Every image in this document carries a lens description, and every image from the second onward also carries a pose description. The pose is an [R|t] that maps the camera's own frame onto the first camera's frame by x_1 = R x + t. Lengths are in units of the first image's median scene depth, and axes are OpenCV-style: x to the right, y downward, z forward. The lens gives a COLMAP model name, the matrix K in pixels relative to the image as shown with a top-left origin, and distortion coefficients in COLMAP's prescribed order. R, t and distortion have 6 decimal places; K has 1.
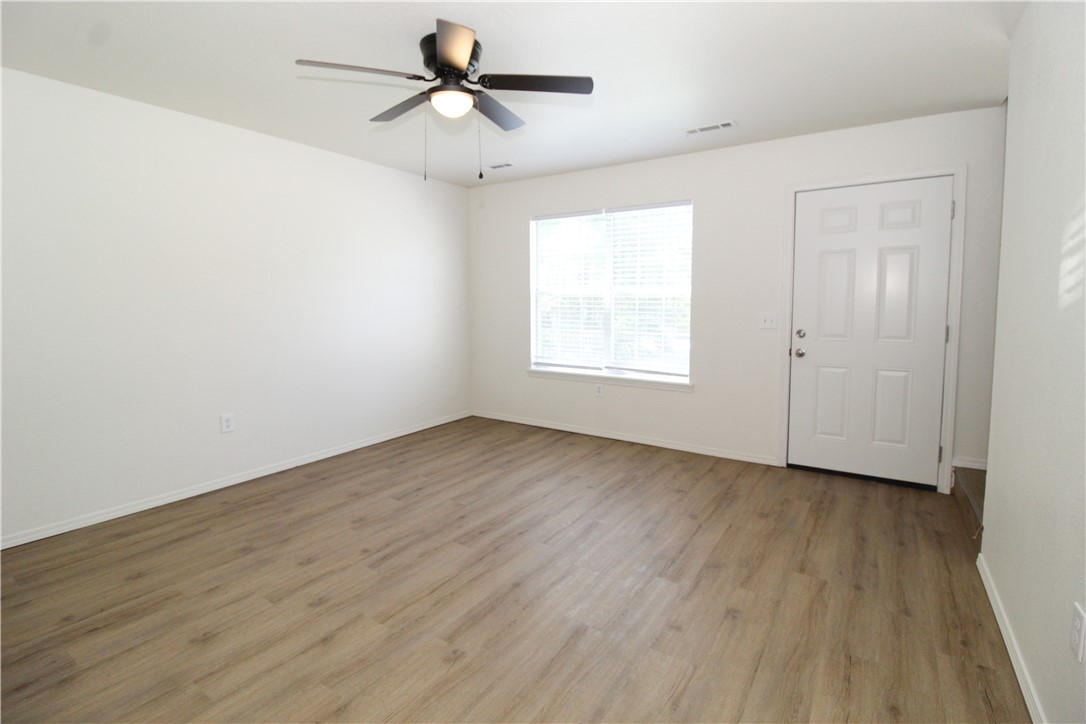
lens RADIAL K [[504.7, 0, 544.2], [0, 504.7, 342.9], [0, 0, 1]] dist [0.006050, -0.014123]
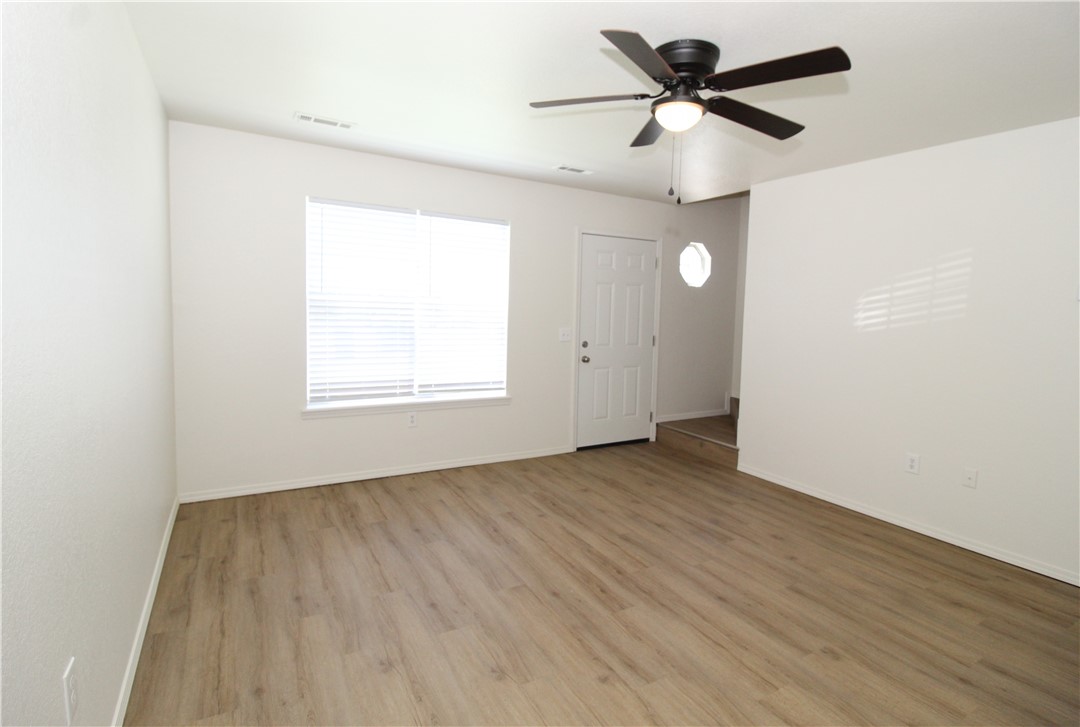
lens RADIAL K [[524.0, 0, 533.8], [0, 524.0, 333.8], [0, 0, 1]] dist [0.000332, -0.011576]
pose [[0.443931, -0.029050, 0.895590, -0.925243], [0.042792, 0.999021, 0.011193, -0.081411], [-0.895039, 0.033355, 0.444740, 0.653154]]
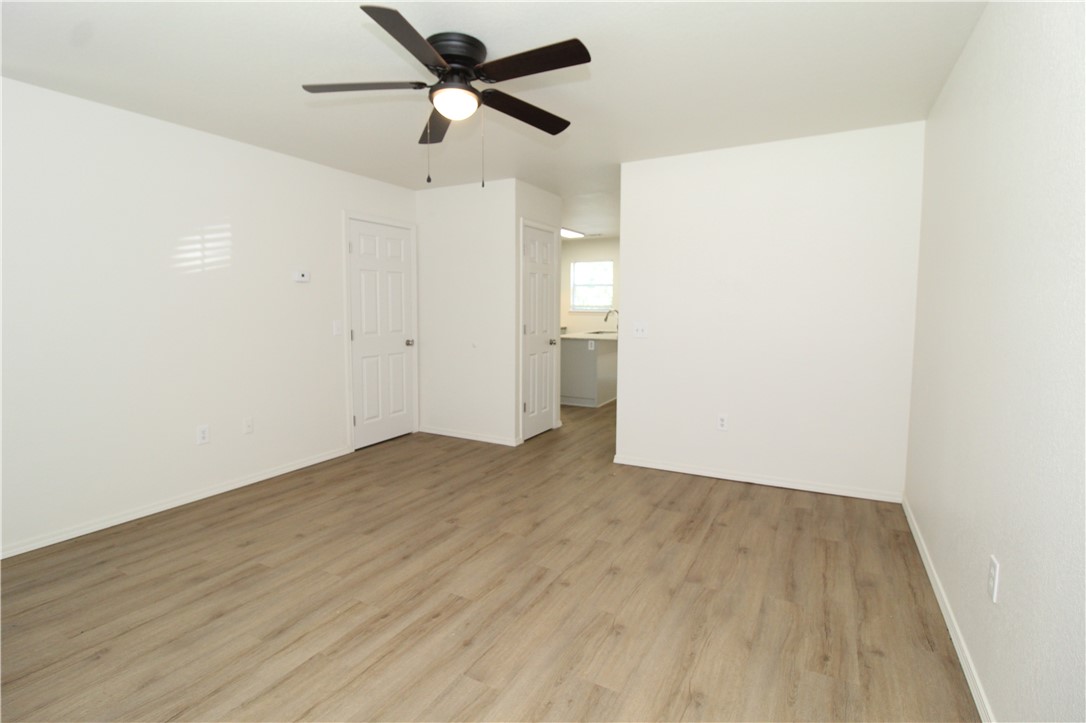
lens RADIAL K [[504.7, 0, 544.2], [0, 504.7, 342.4], [0, 0, 1]] dist [0.006050, -0.014123]
pose [[-0.995886, 0.007399, -0.090308, -0.207988], [-0.006589, 0.988109, 0.153613, -0.141572], [0.090370, 0.153576, -0.983996, 1.610613]]
